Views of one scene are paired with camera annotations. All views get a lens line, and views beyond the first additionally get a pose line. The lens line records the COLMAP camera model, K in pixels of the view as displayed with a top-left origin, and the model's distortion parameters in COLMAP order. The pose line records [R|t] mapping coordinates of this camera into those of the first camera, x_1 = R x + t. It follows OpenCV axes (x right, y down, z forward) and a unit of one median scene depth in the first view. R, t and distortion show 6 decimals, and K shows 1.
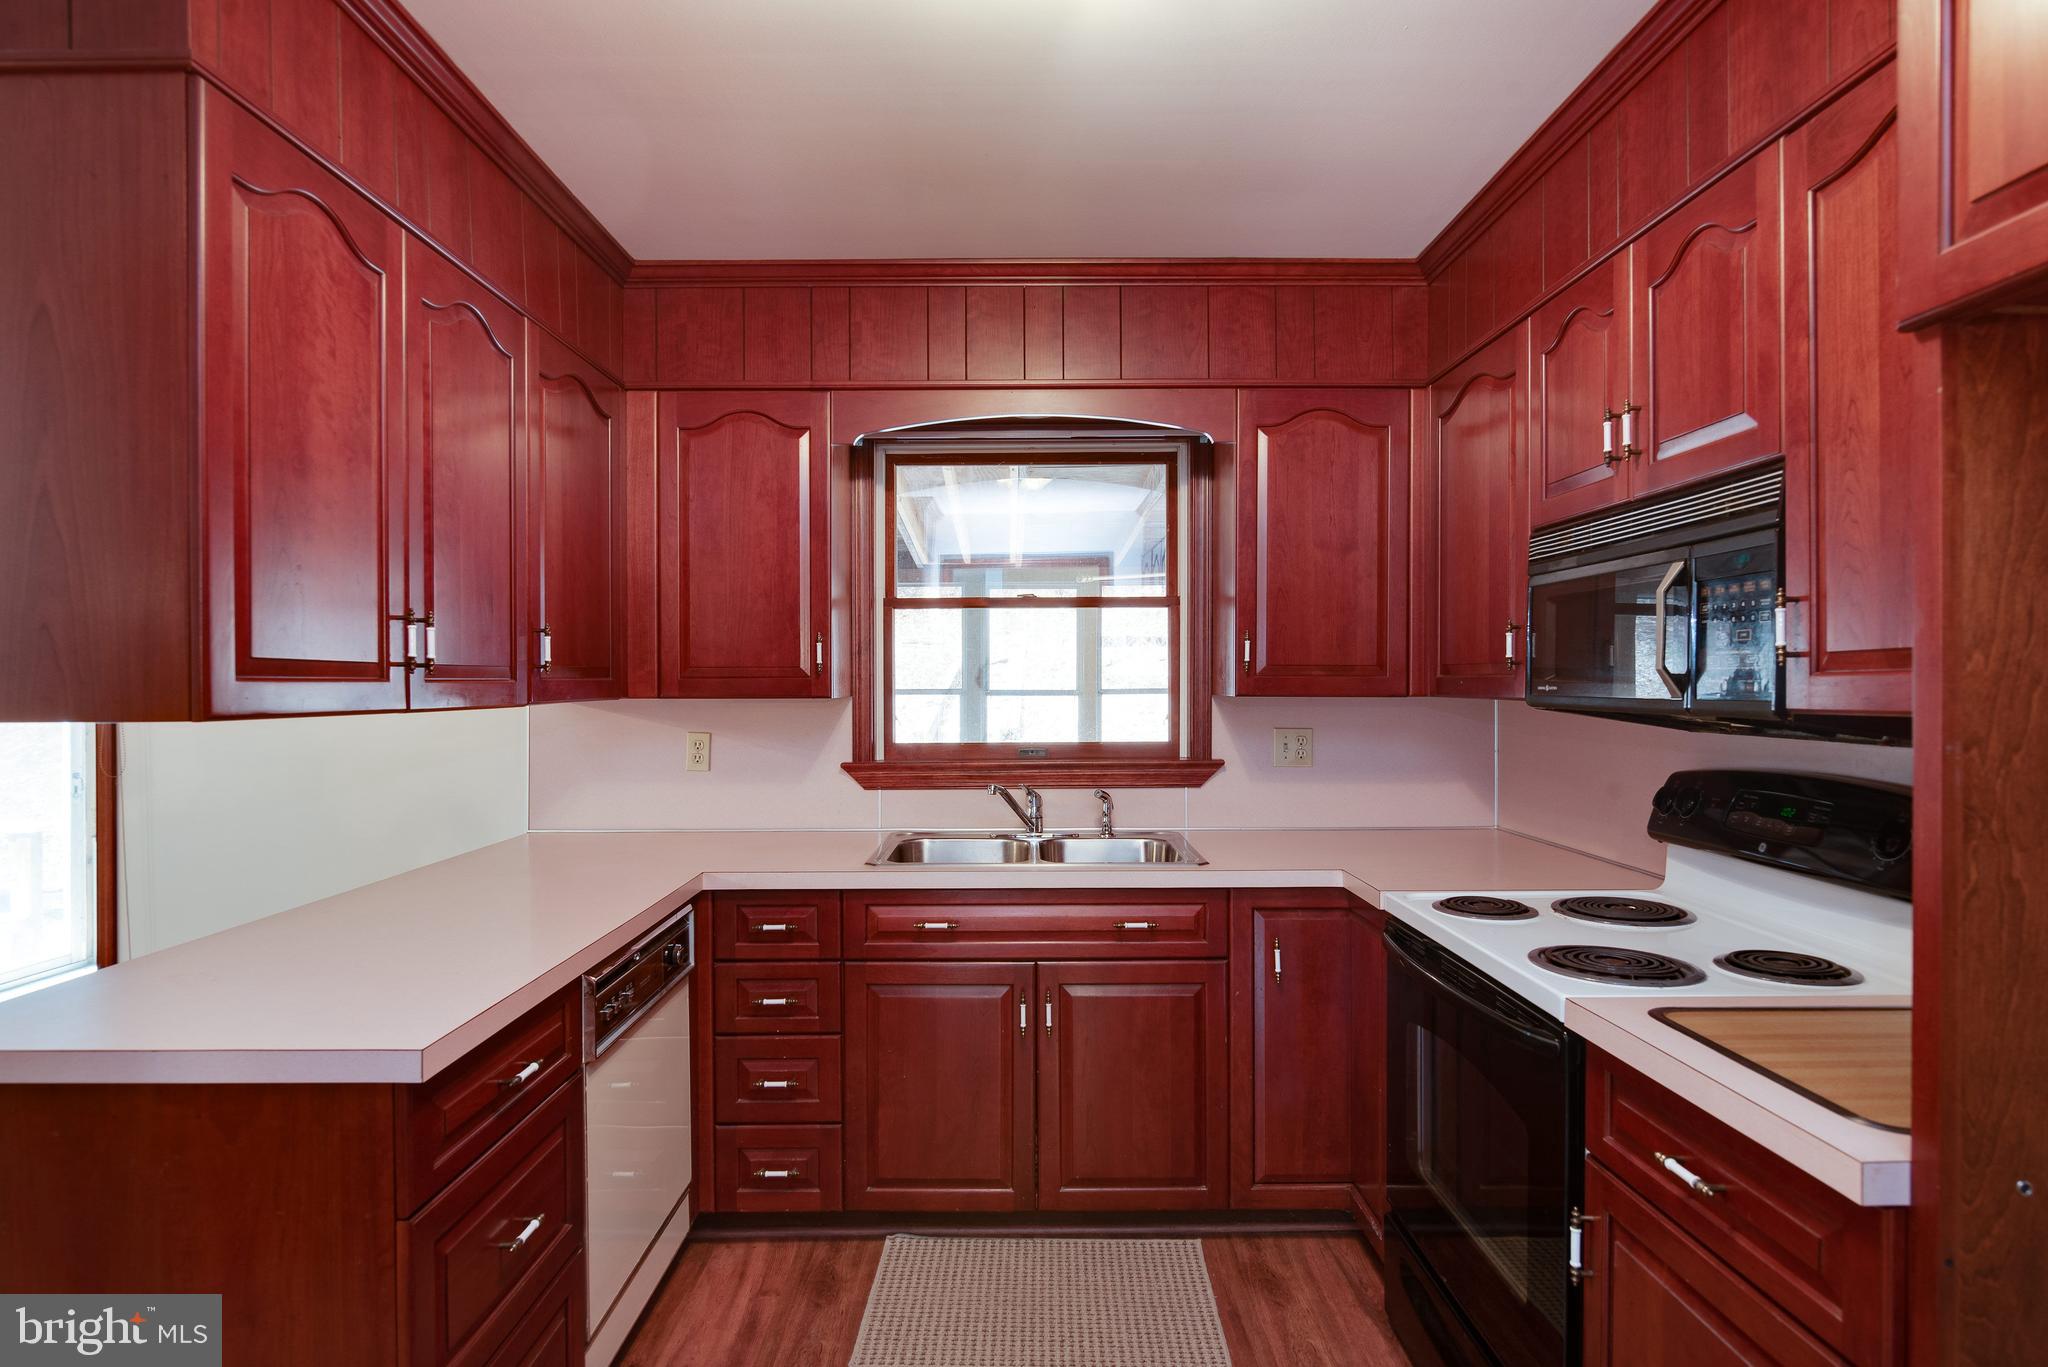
lens RADIAL K [[1116.9, 0, 1039.1], [0, 1116.9, 678.6], [0, 0, 1]] dist [-0.003265, 0.000499]
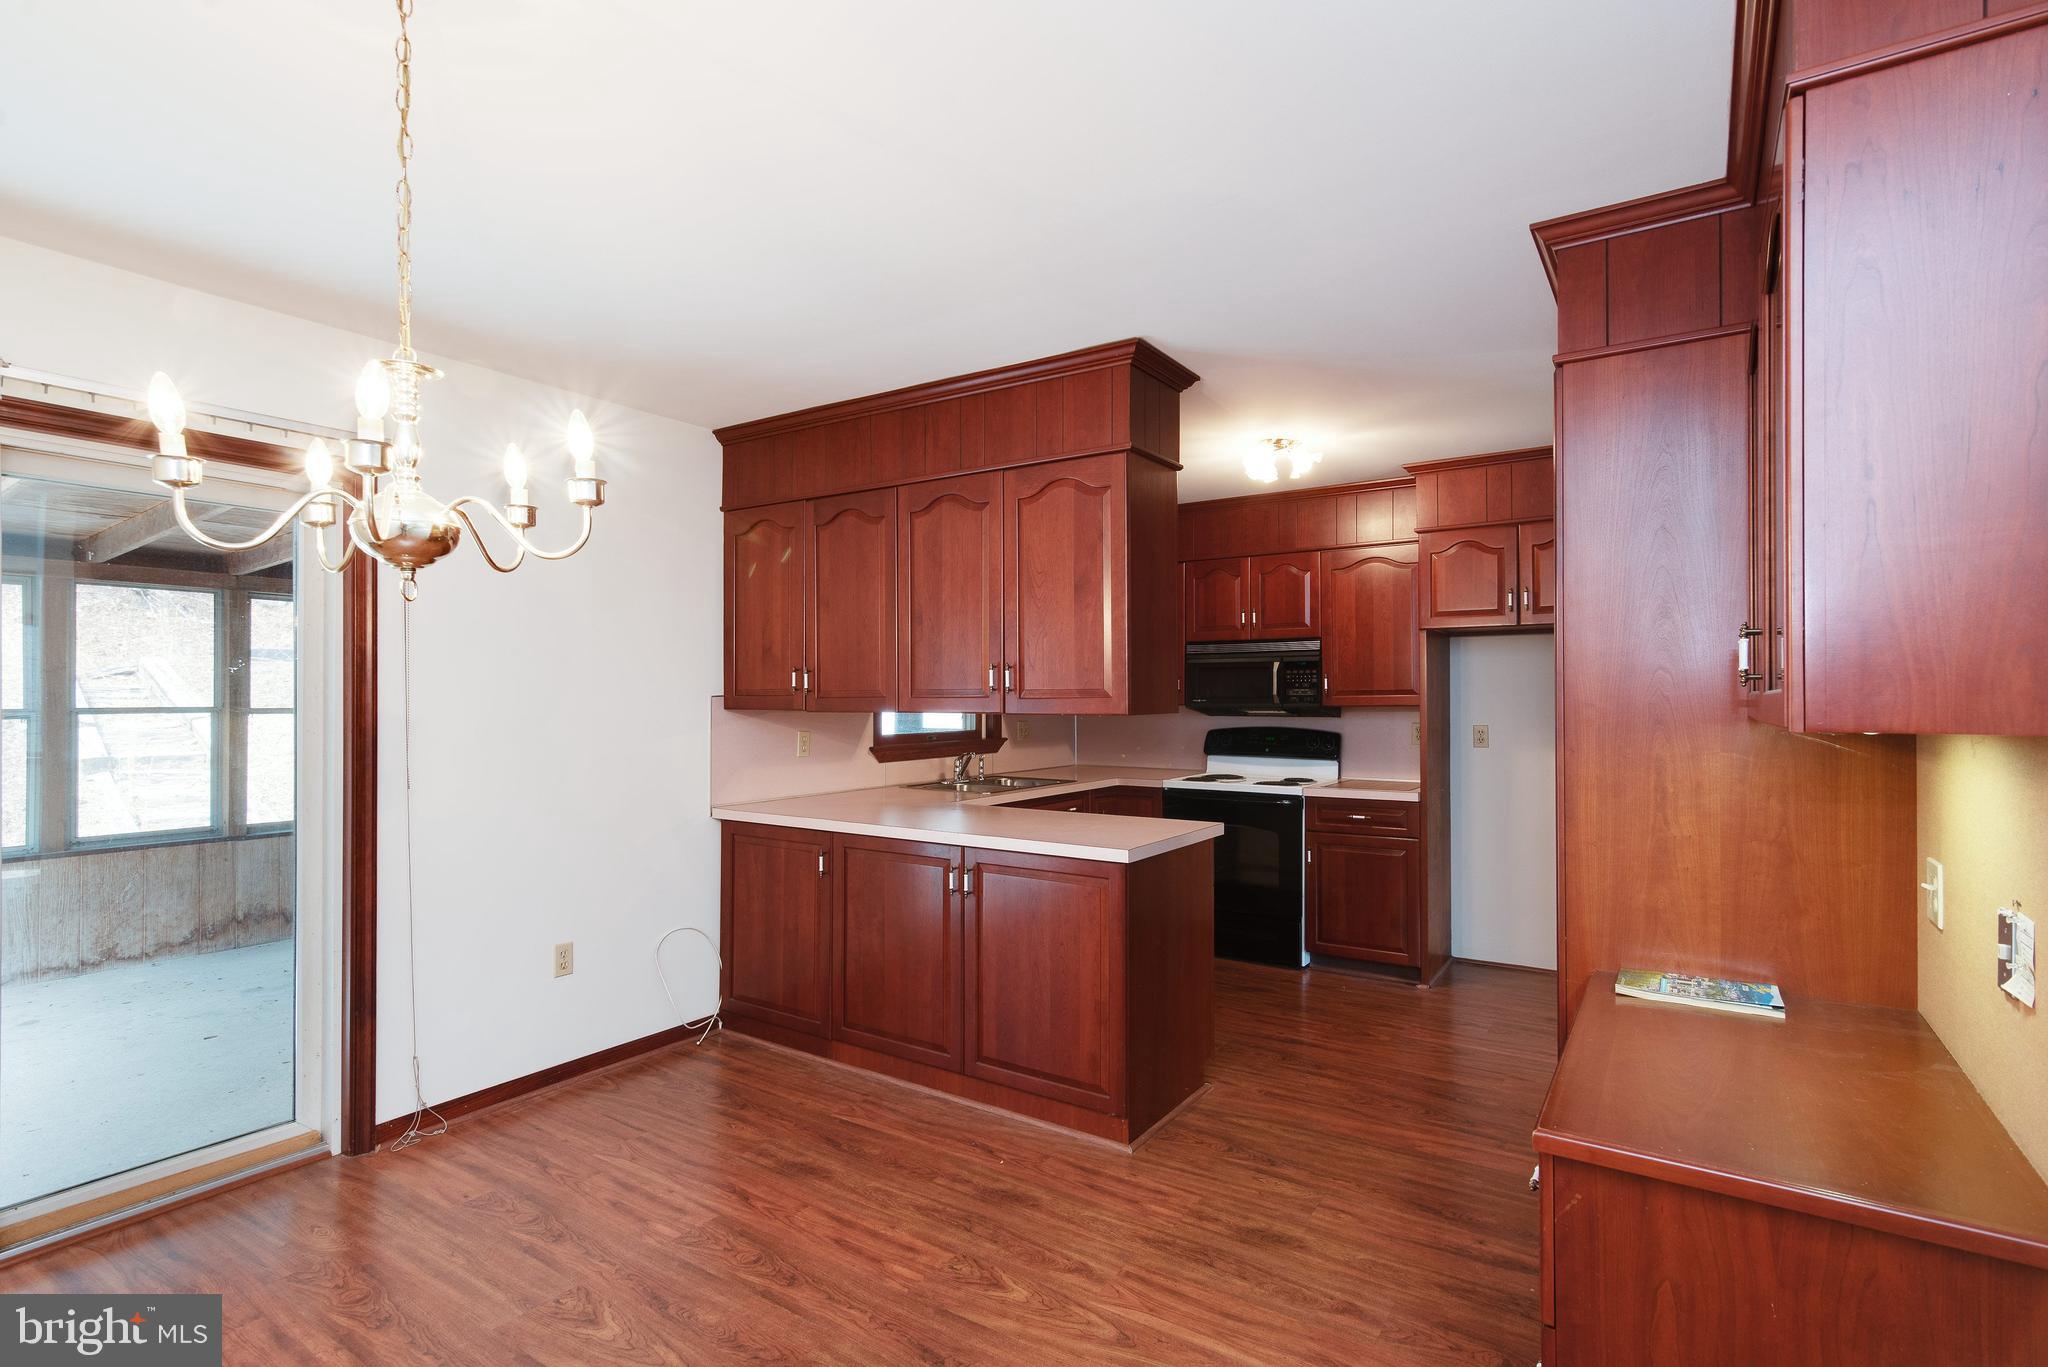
lens RADIAL K [[996.9, 0, 1021.3], [0, 996.9, 685.1], [0, 0, 1]] dist [-0.014718, -0.001396]
pose [[0.551082, 0.012177, 0.834362, -1.447467], [-0.002263, 0.999912, -0.013099, 0.002928], [-0.834448, 0.005331, 0.551061, -0.000334]]
